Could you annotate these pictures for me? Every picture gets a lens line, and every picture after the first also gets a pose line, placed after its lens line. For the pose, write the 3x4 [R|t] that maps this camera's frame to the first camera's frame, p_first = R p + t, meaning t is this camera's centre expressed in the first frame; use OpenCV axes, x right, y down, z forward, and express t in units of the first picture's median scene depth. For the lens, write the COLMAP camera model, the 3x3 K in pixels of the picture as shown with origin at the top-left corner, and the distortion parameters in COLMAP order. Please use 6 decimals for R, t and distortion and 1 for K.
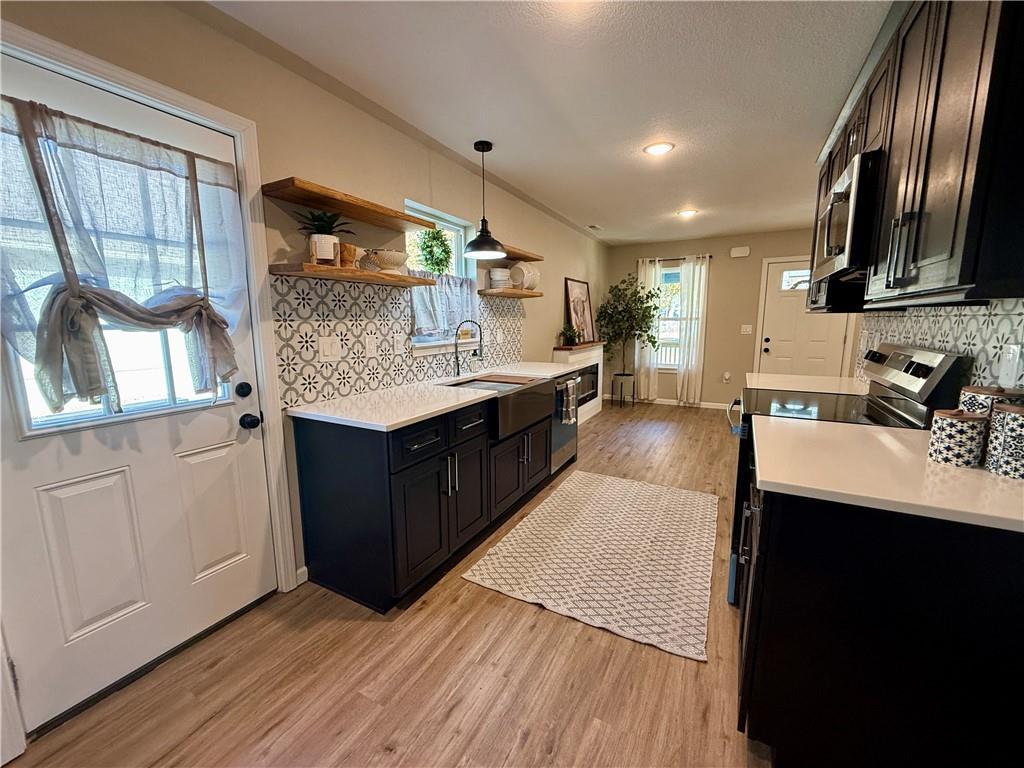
lens RADIAL K [[407.1, 0, 510.6], [0, 407.1, 385.2], [0, 0, 1]] dist [0.001666, 0.000012]
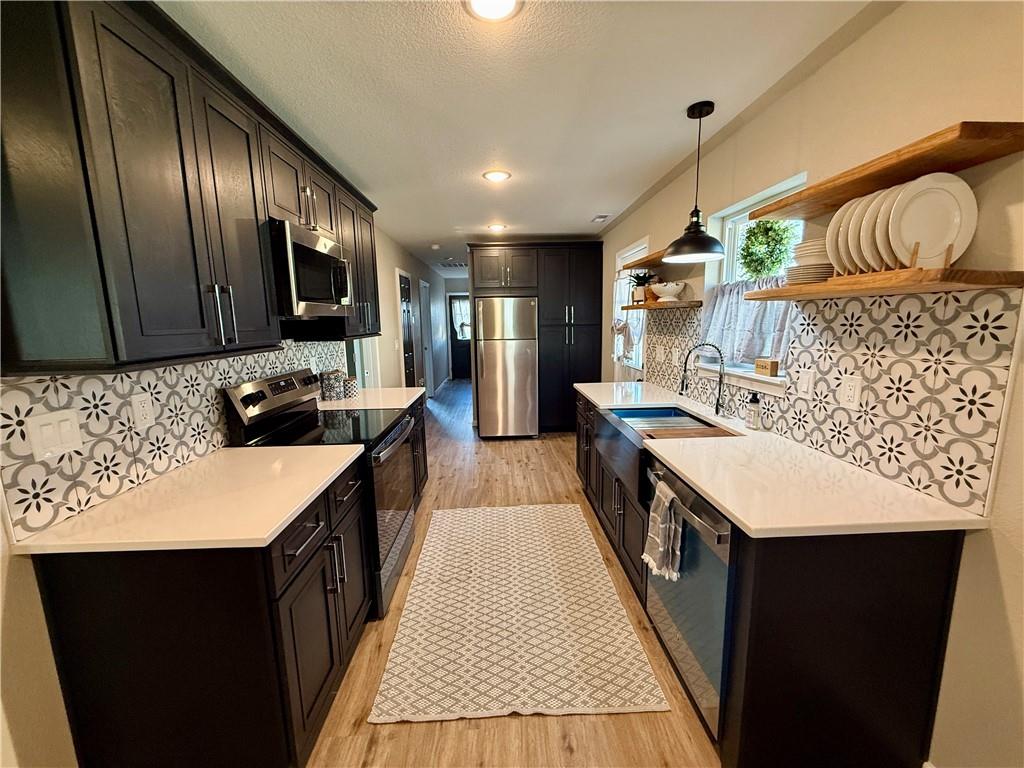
lens RADIAL K [[407.1, 0, 510.5], [0, 407.1, 385.0], [0, 0, 1]] dist [0.001666, 0.000012]
pose [[-0.859006, 0.104423, -0.501204, 0.732090], [-0.056437, 0.953698, 0.295424, -0.352347], [0.508846, 0.282058, -0.813338, 1.768830]]
